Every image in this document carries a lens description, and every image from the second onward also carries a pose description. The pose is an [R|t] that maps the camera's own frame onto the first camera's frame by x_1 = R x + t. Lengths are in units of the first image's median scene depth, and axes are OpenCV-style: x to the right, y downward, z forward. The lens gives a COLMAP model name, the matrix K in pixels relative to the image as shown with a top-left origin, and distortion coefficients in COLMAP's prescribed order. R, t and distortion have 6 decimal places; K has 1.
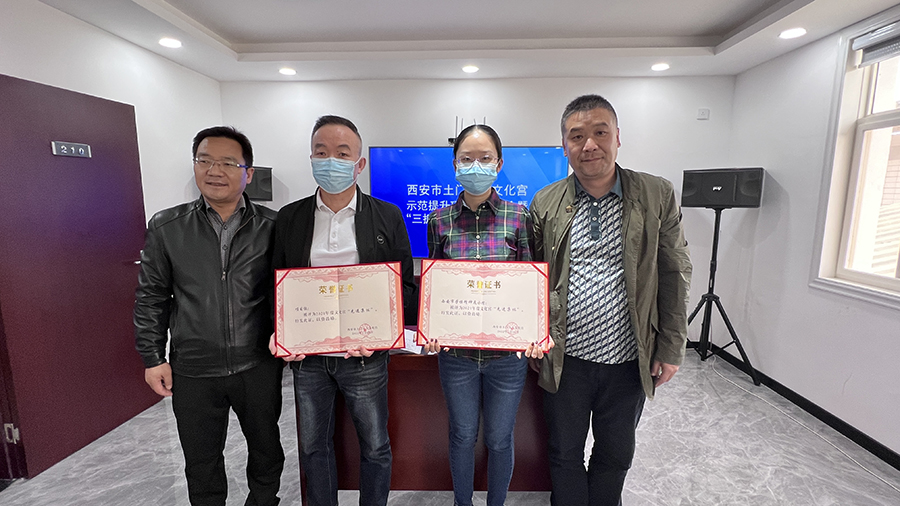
lens RADIAL K [[427.9, 0, 446.3], [0, 427.9, 250.3], [0, 0, 1]] dist [-0.014158, 0.000357]
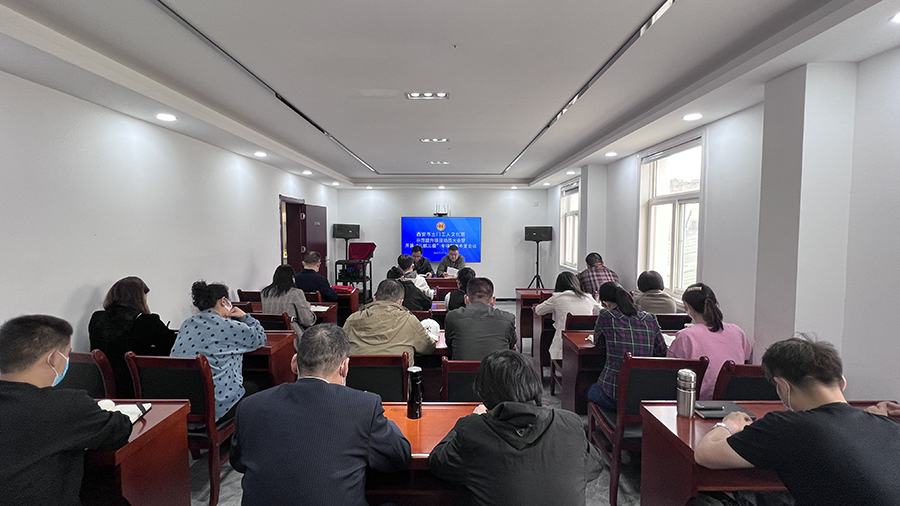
lens RADIAL K [[427.9, 0, 446.3], [0, 427.9, 250.3], [0, 0, 1]] dist [-0.014158, 0.000357]
pose [[0.997807, -0.002345, 0.066146, -0.089361], [0.011119, 0.991109, -0.132585, 0.296738], [-0.065247, 0.133030, 0.988962, -1.525858]]
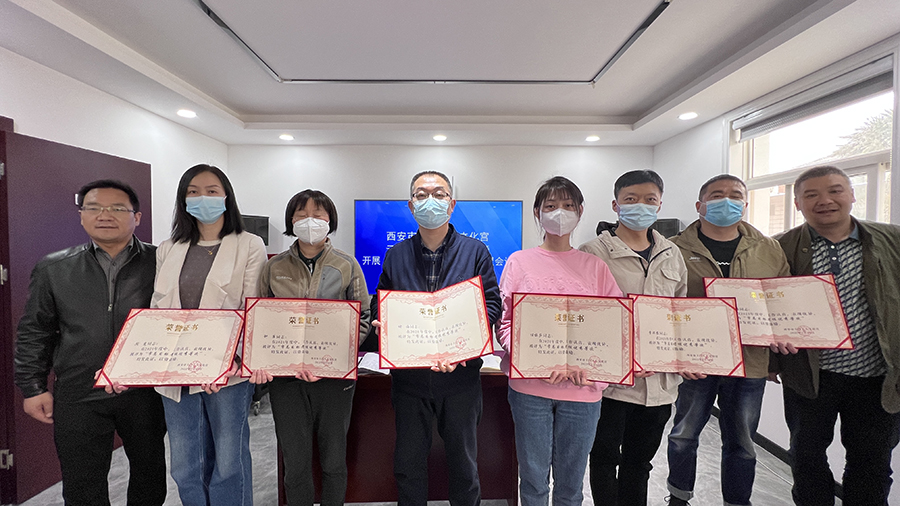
lens RADIAL K [[364.7, 0, 453.3], [0, 364.7, 249.5], [0, 0, 1]] dist [-0.031861, 0.000740]
pose [[0.997990, -0.001747, 0.063351, 0.029445], [0.008282, 0.994643, -0.103040, -0.000245], [-0.062832, 0.103357, 0.992658, -0.000124]]
